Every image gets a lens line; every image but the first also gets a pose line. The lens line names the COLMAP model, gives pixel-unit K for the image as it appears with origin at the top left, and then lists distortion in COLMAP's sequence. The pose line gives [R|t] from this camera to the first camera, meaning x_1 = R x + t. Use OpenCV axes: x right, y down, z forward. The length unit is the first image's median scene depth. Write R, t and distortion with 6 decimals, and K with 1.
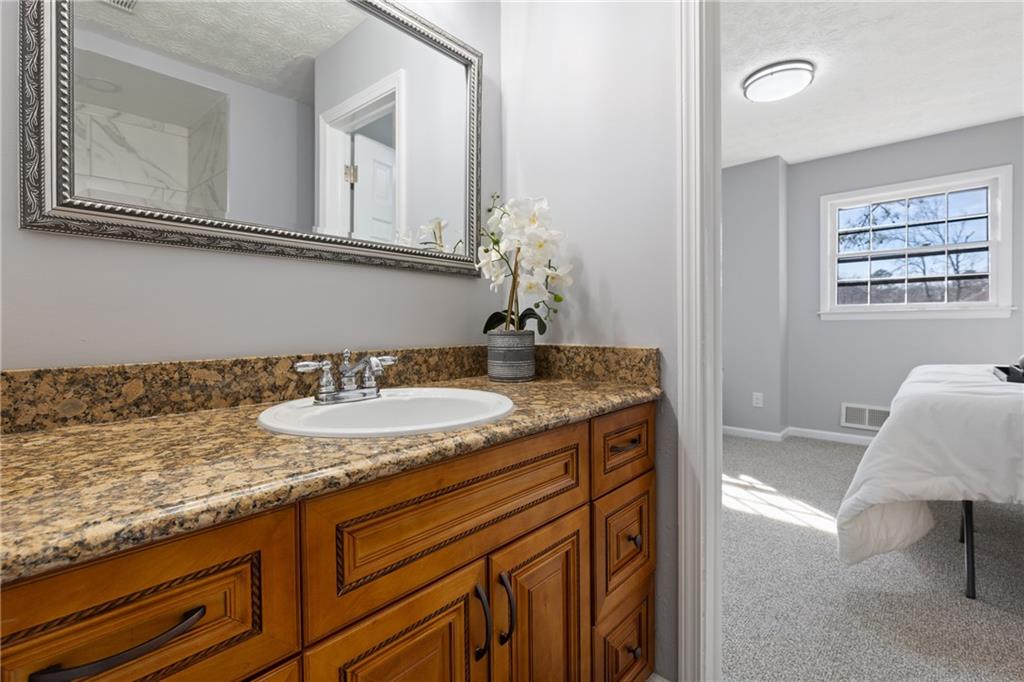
lens RADIAL K [[462.6, 0, 527.2], [0, 462.6, 323.8], [0, 0, 1]] dist [0.002655, -0.001111]
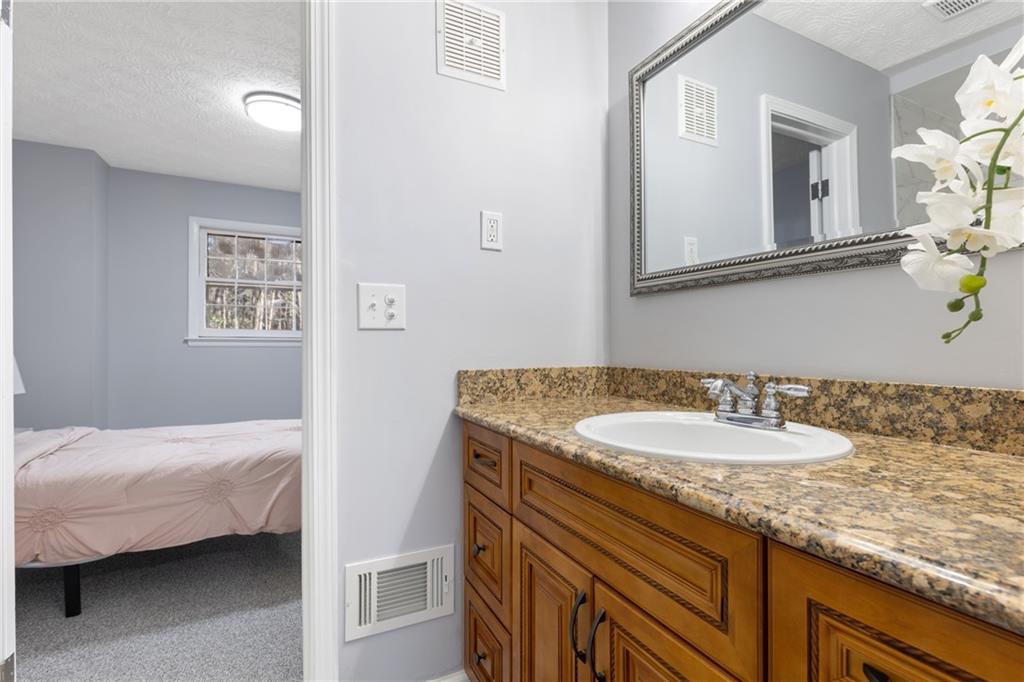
lens RADIAL K [[462.6, 0, 506.0], [0, 462.6, 342.4], [0, 0, 1]] dist [0.002655, -0.001111]
pose [[-0.379317, 0.001726, -0.925265, 0.691904], [0.005302, 0.999986, -0.000308, -0.007515], [0.925252, -0.005023, -0.379321, 0.907038]]
